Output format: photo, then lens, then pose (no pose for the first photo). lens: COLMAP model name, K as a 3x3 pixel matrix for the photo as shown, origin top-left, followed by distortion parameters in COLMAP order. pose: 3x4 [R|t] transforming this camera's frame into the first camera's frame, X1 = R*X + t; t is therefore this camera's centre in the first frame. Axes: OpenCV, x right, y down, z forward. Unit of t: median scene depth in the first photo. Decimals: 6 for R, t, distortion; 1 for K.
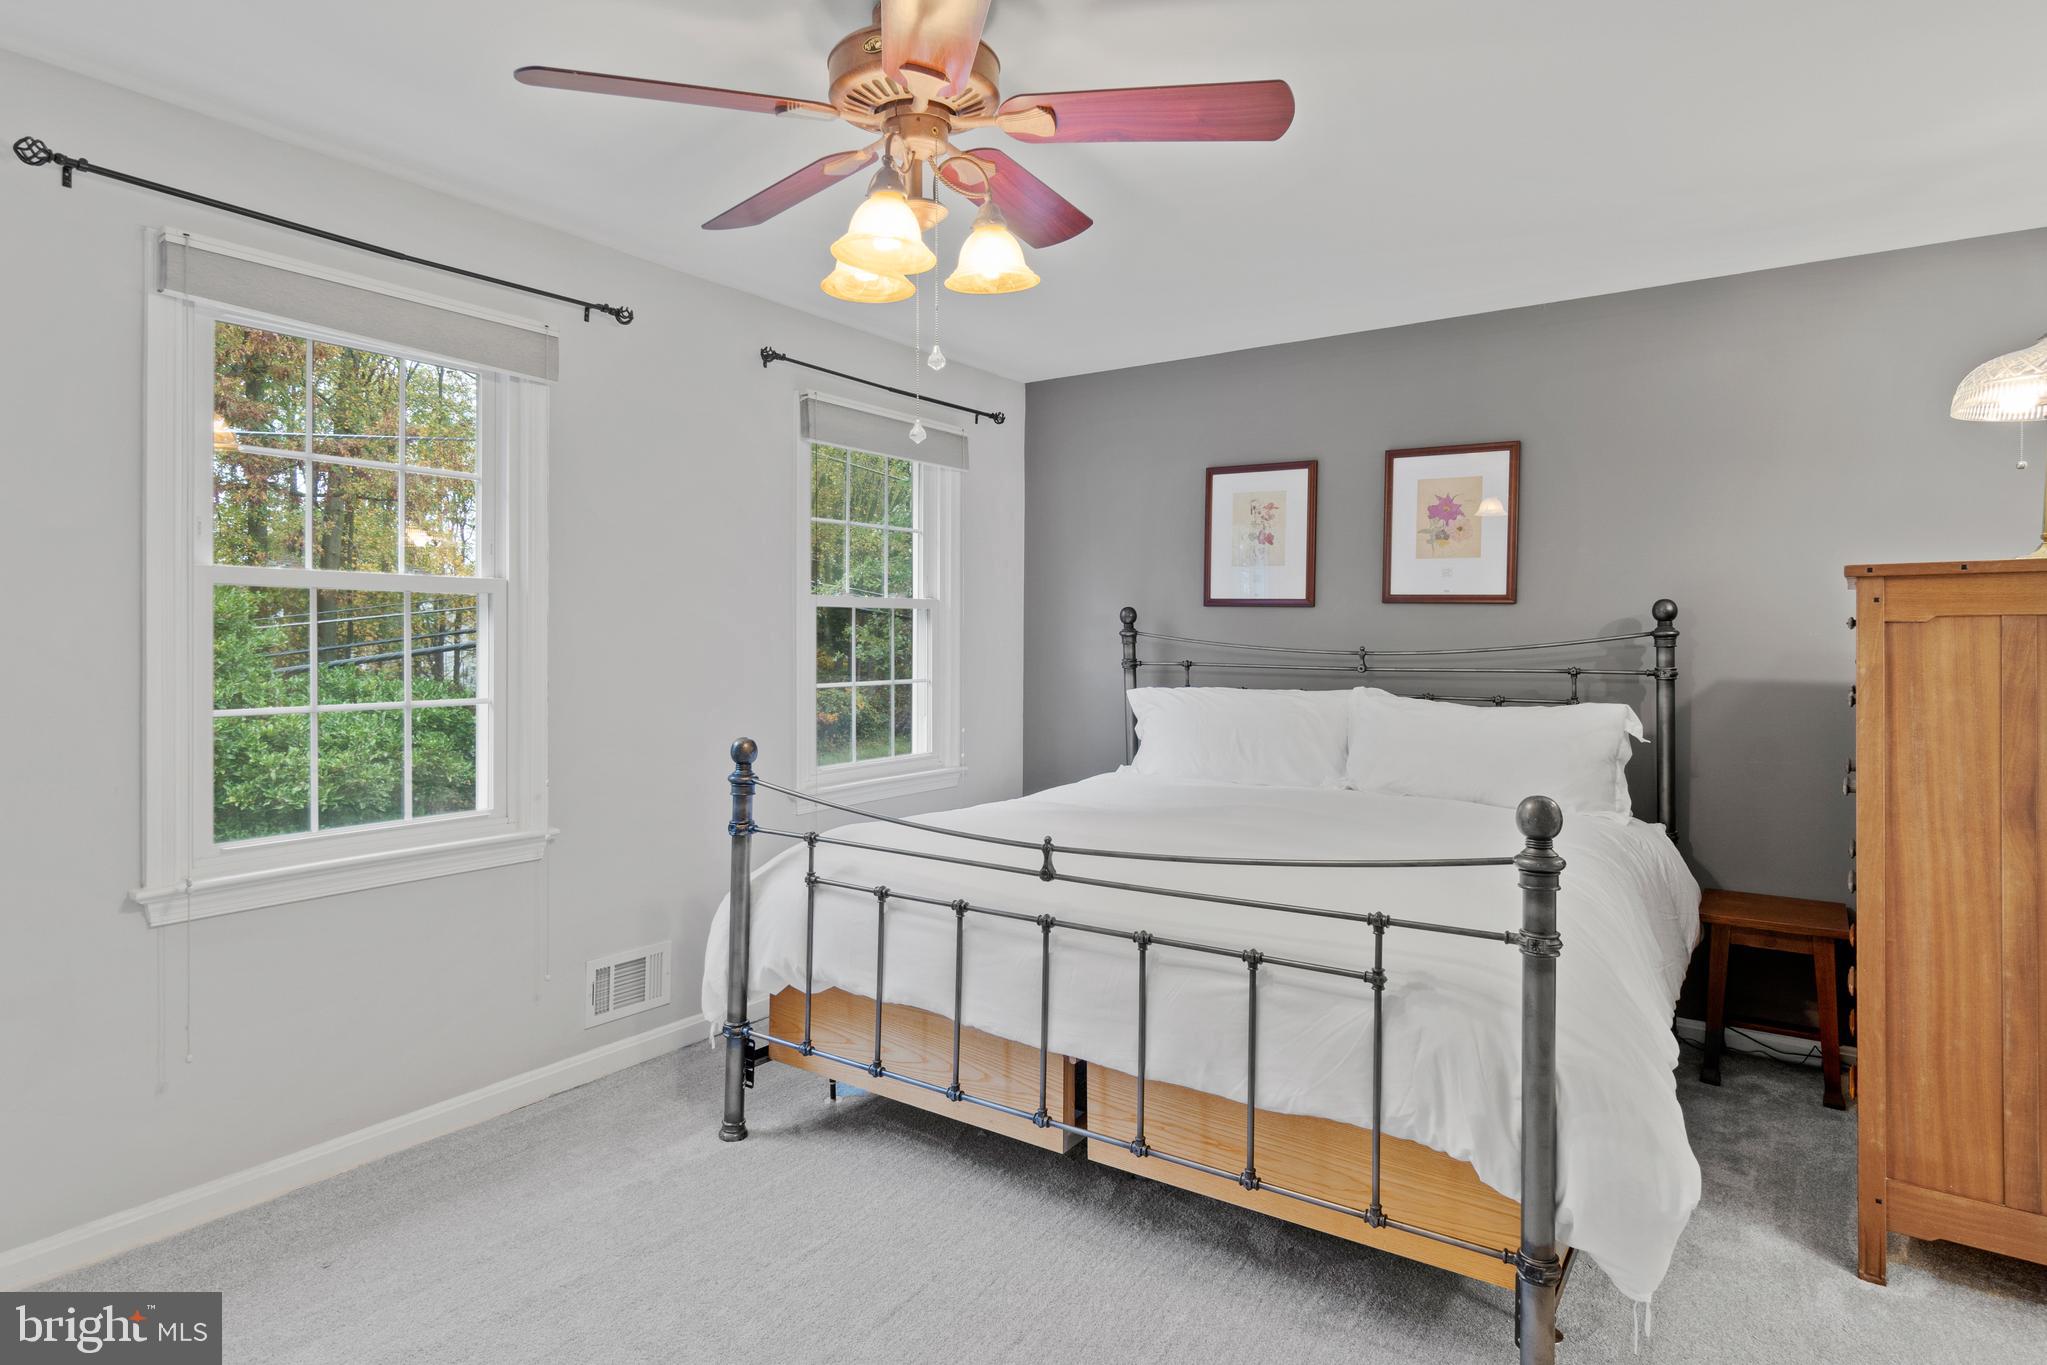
lens RADIAL K [[1154.6, 0, 1048.2], [0, 1154.6, 648.6], [0, 0, 1]] dist [0.003788, -0.001142]
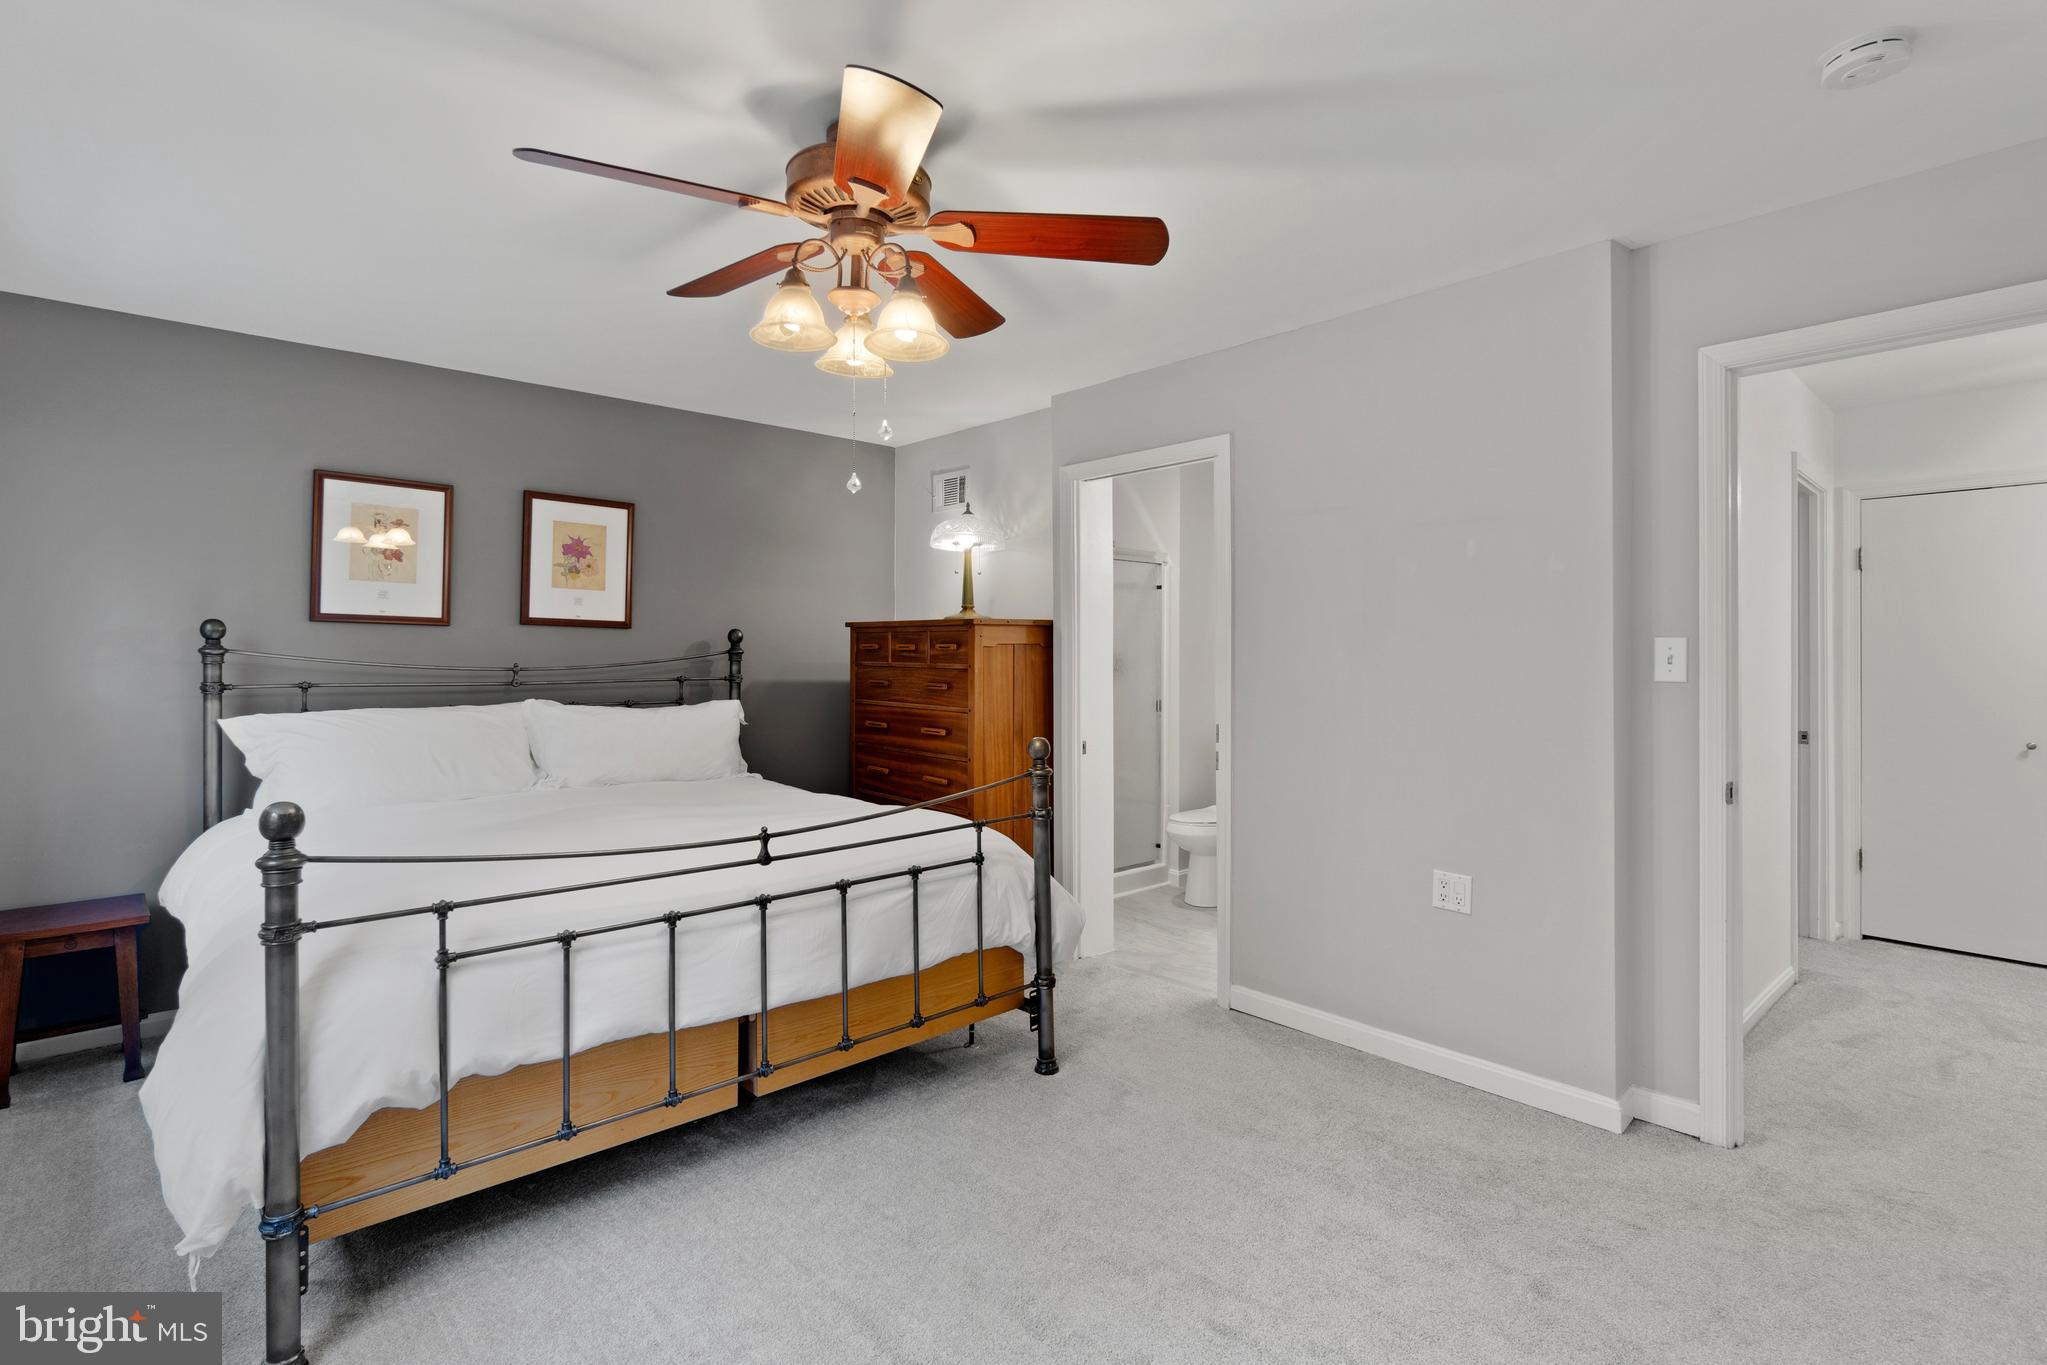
lens RADIAL K [[986.0, 0, 1024.4], [0, 986.0, 660.9], [0, 0, 1]] dist [-0.002934, -0.000428]
pose [[0.203126, -0.009088, 0.979110, -0.615065], [0.010681, 0.999918, 0.007065, -0.006044], [-0.979094, 0.009023, 0.203207, 0.359815]]
